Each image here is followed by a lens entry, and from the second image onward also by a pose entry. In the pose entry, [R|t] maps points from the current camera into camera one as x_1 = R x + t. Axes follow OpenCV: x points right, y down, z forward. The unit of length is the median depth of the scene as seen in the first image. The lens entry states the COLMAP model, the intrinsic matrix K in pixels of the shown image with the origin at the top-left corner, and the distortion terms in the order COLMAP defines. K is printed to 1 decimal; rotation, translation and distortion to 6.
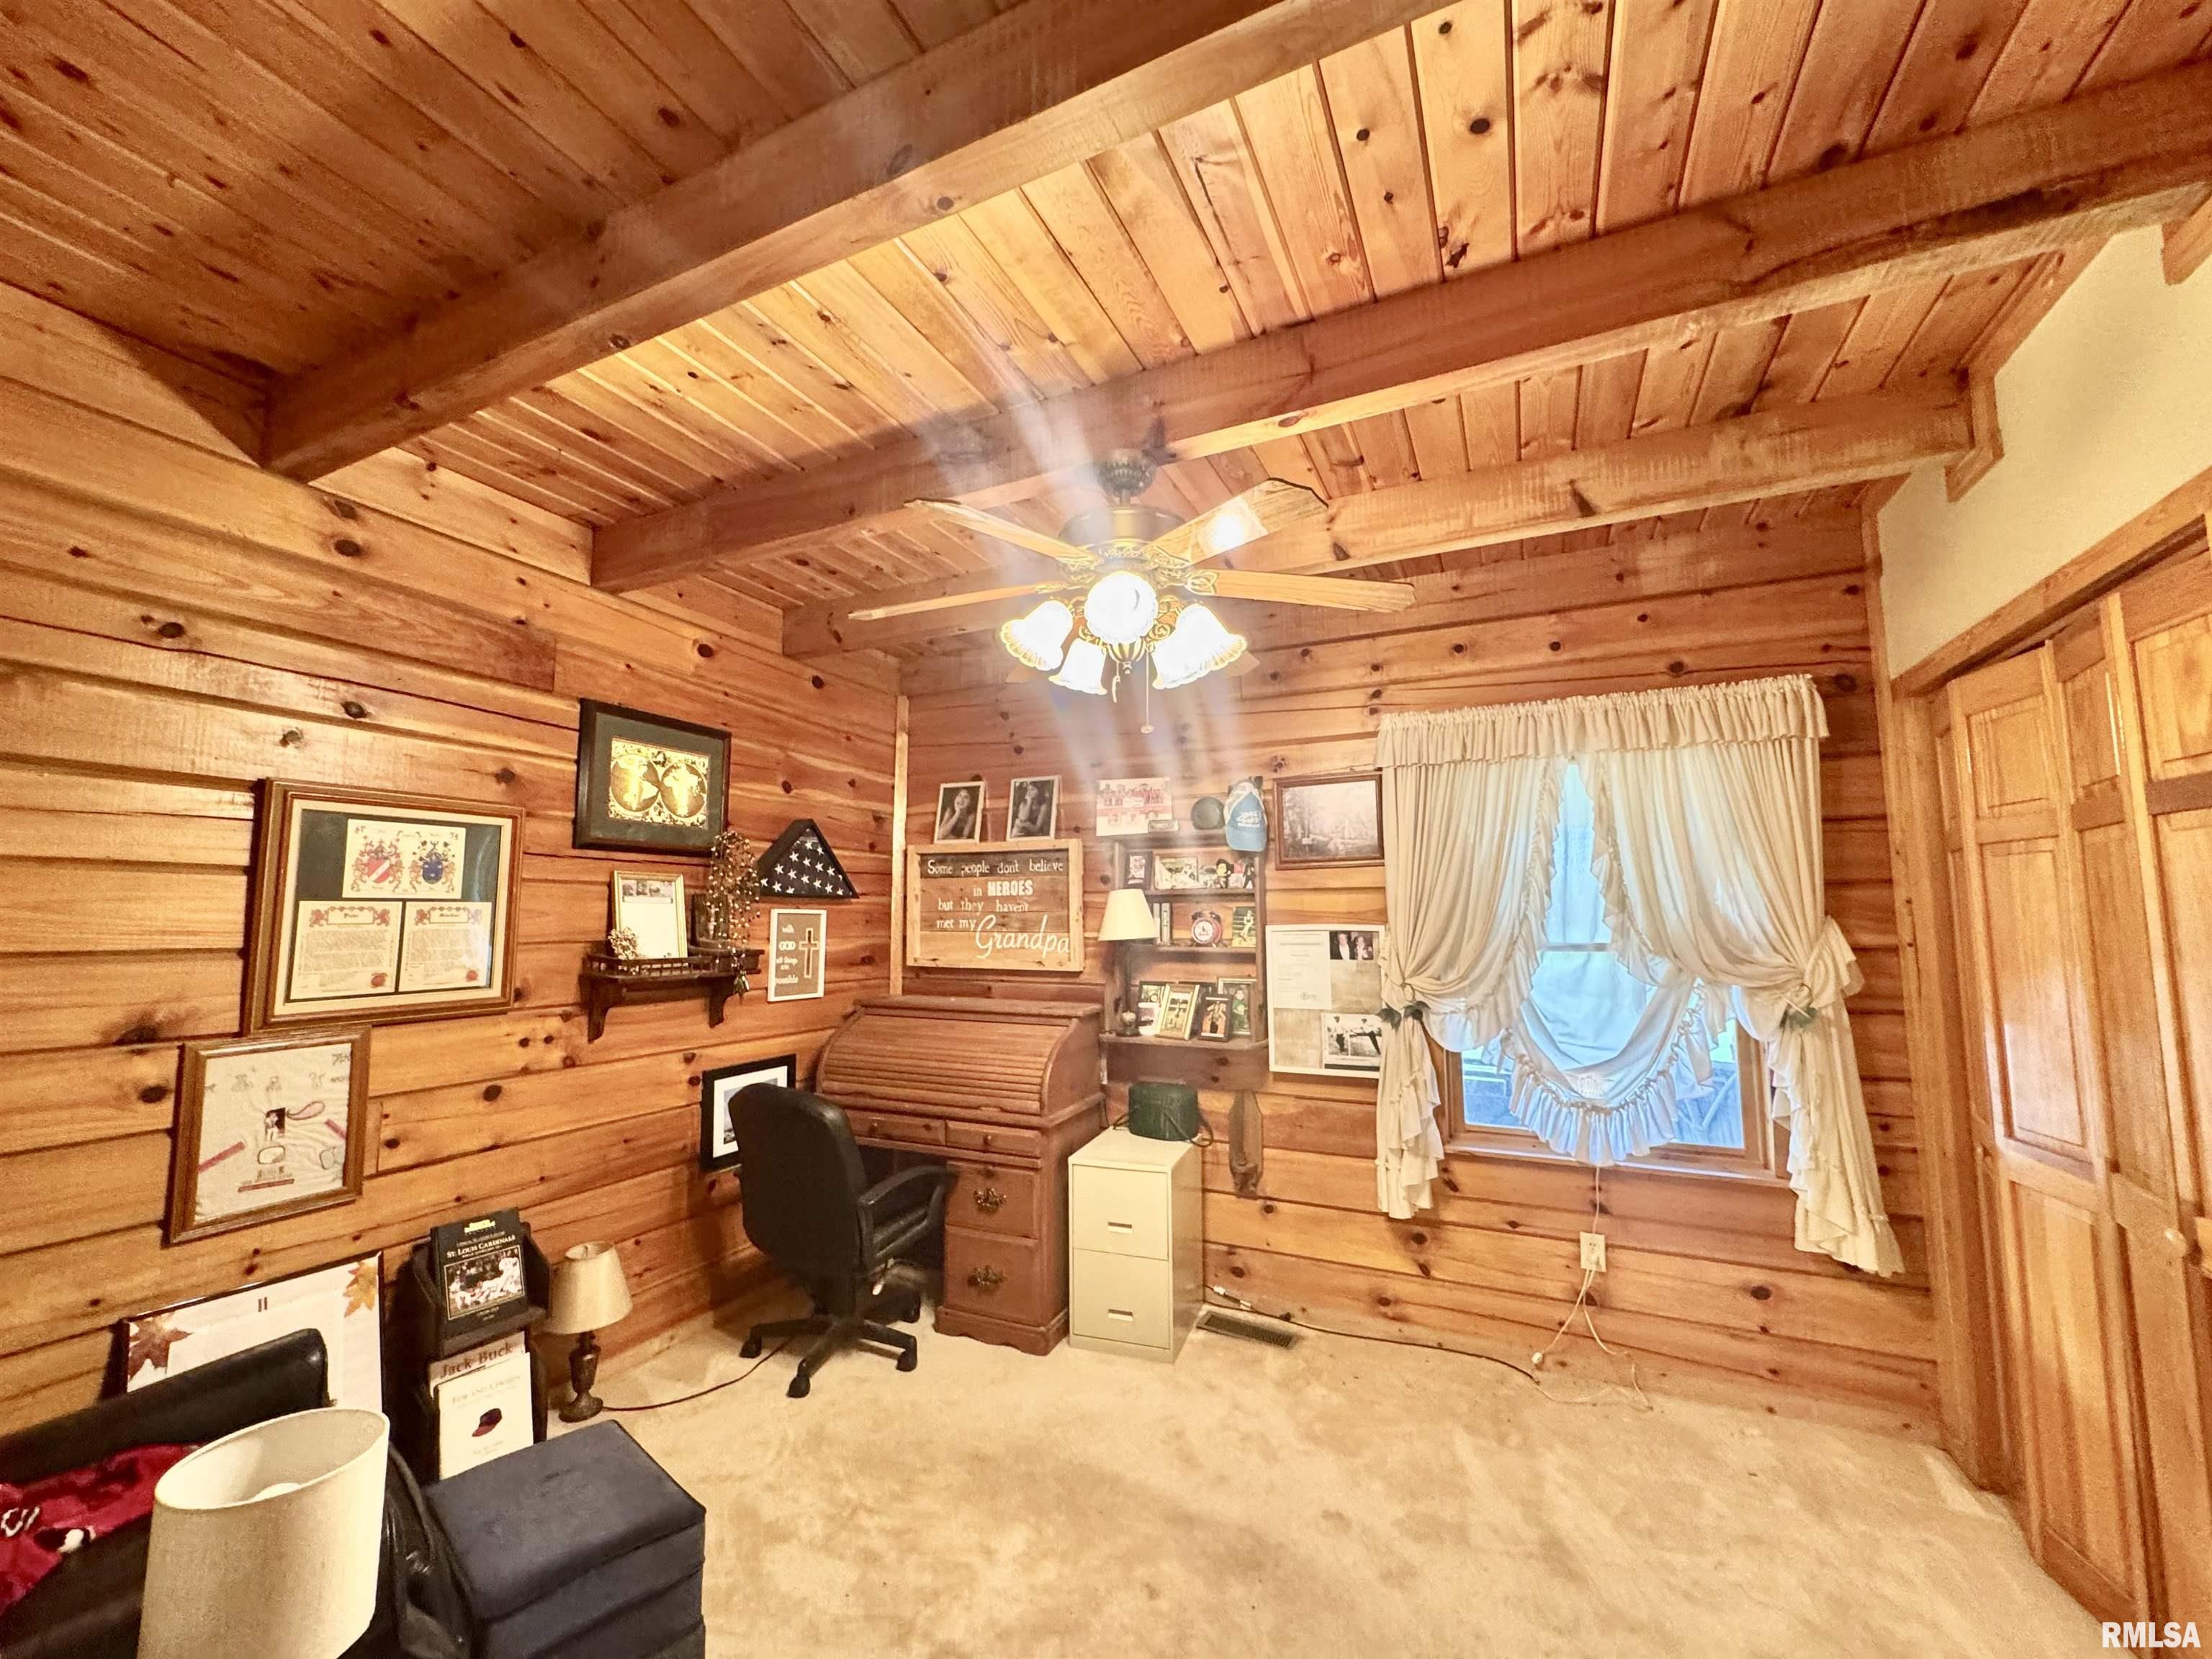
lens RADIAL K [[882.1, 0, 1105.5], [0, 882.1, 831.5], [0, 0, 1]] dist [0.000233, -0.000226]
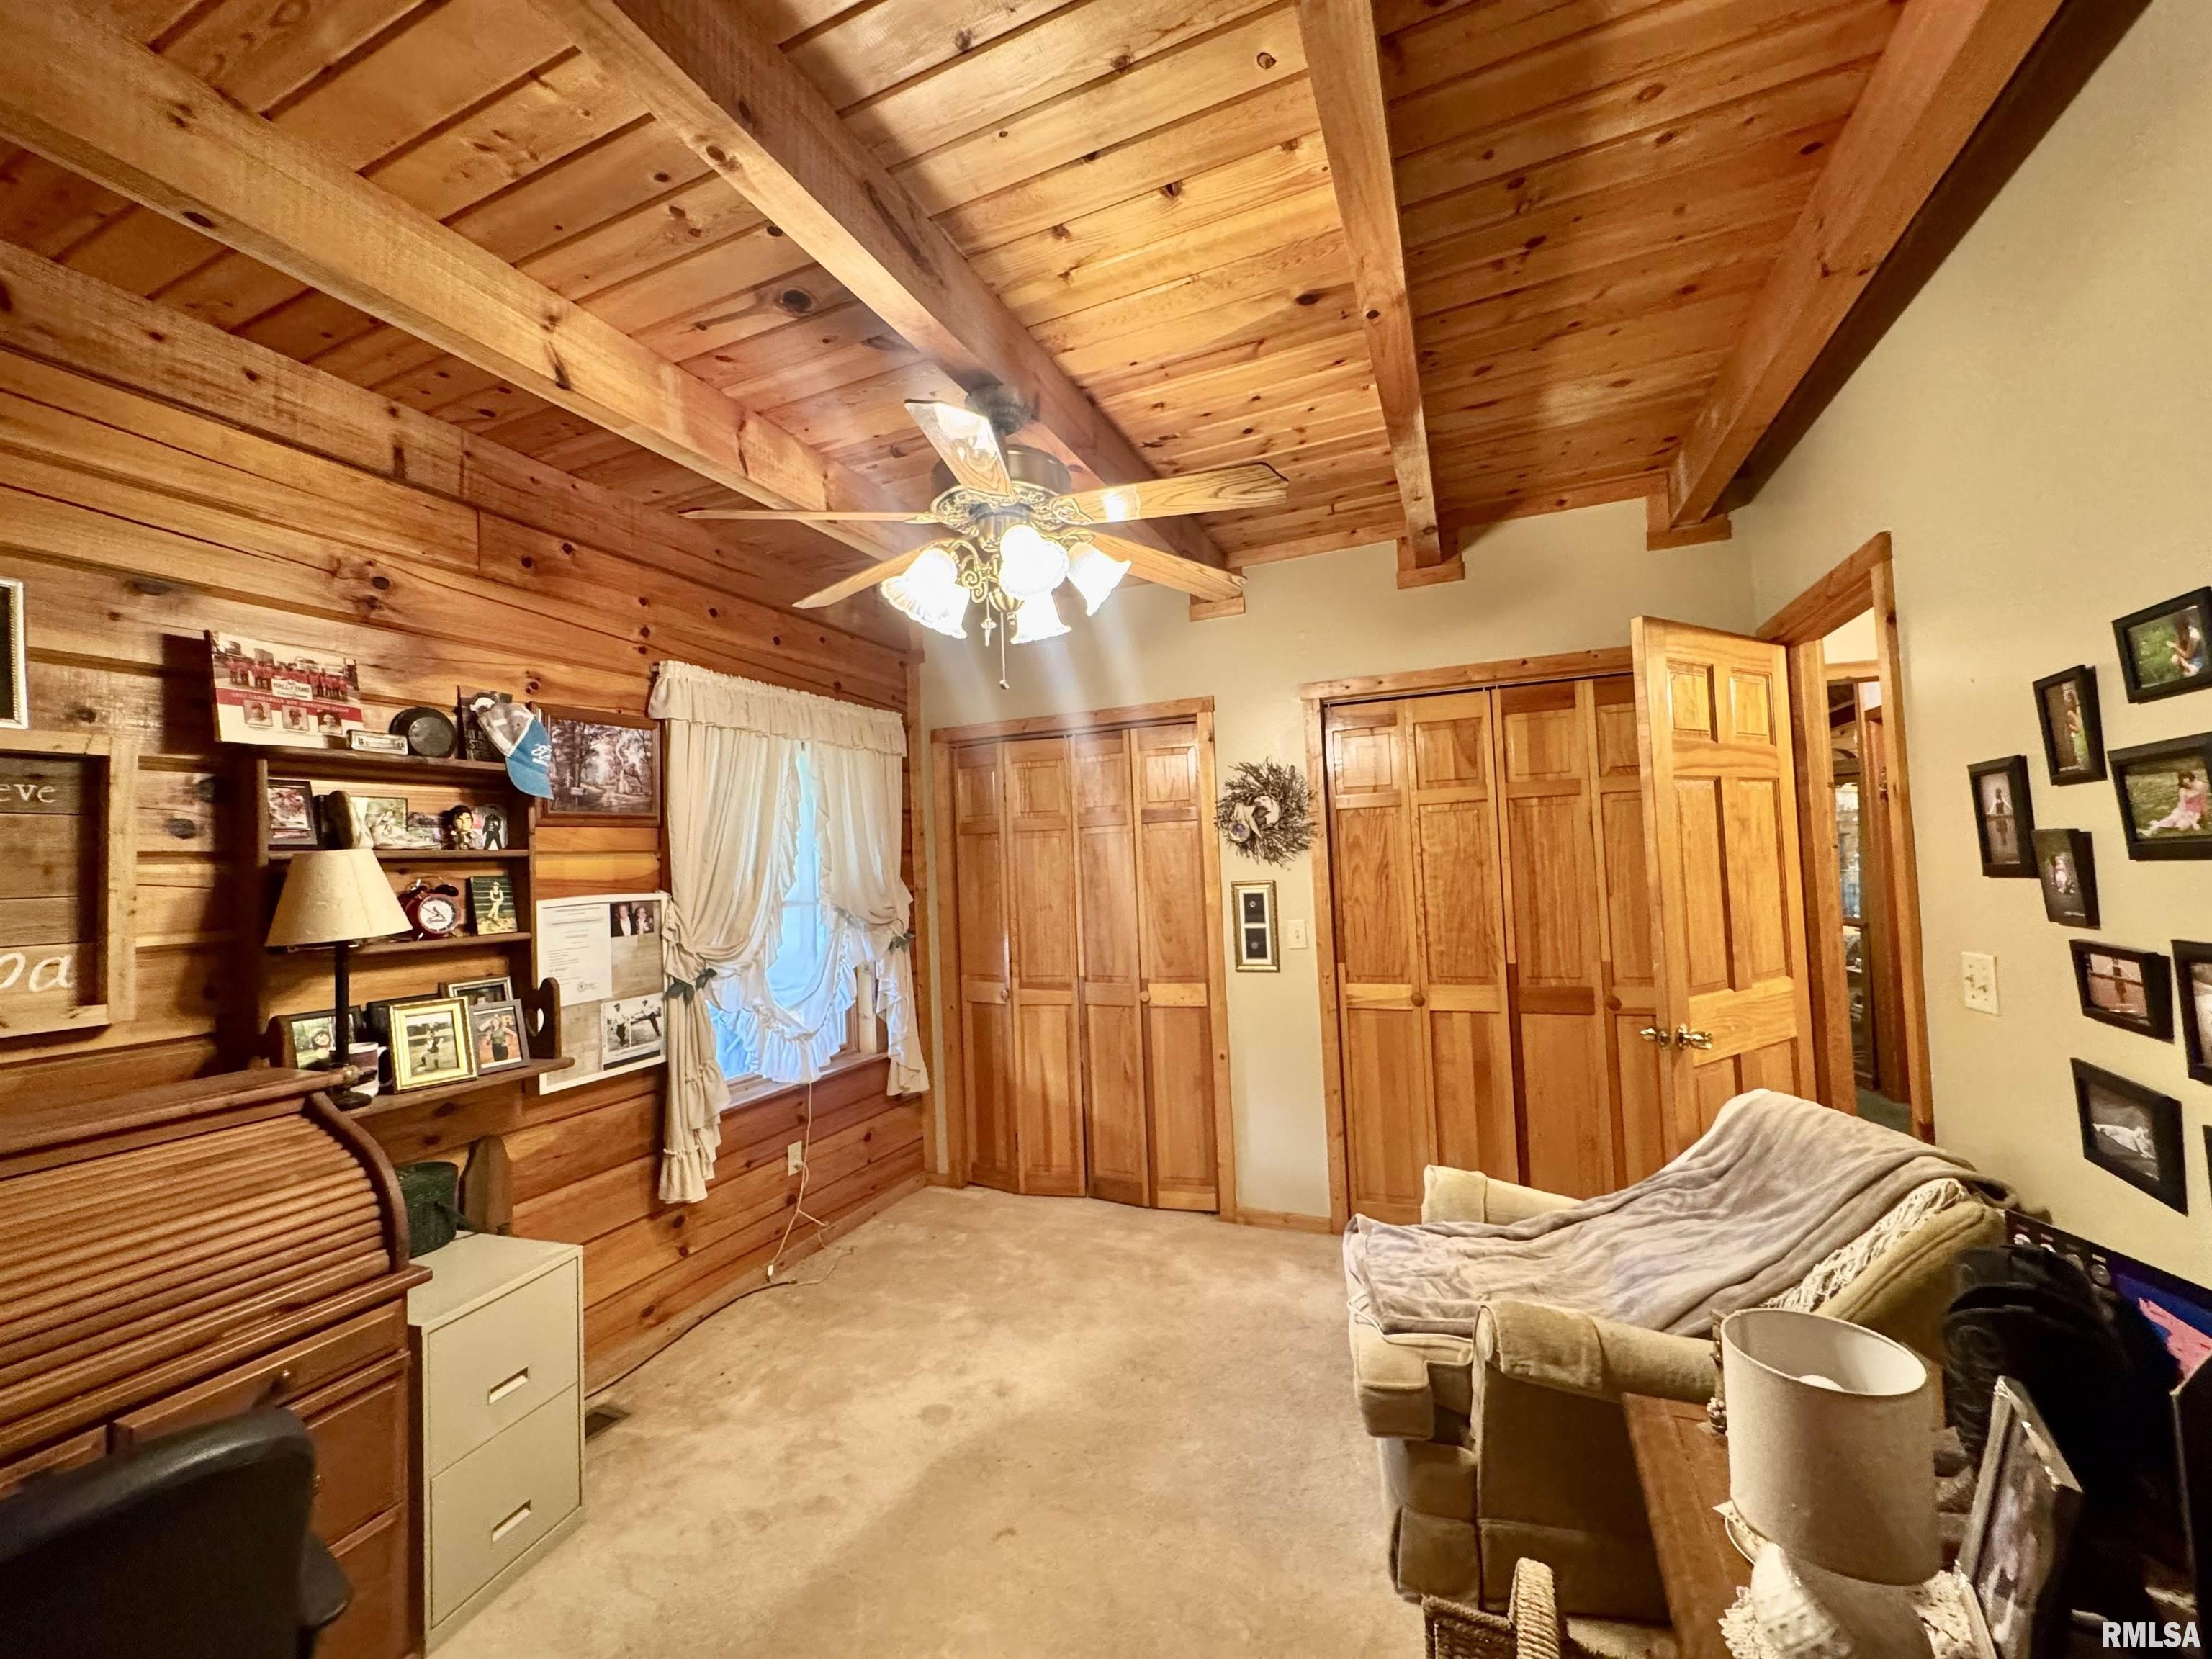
lens RADIAL K [[882.1, 0, 1105.6], [0, 882.1, 829.1], [0, 0, 1]] dist [0.000233, -0.000226]
pose [[-0.044291, 0.041632, 0.998151, -0.607355], [-0.061408, 0.997129, -0.044314, 0.053111], [-0.997130, -0.063257, -0.041607, 0.589754]]
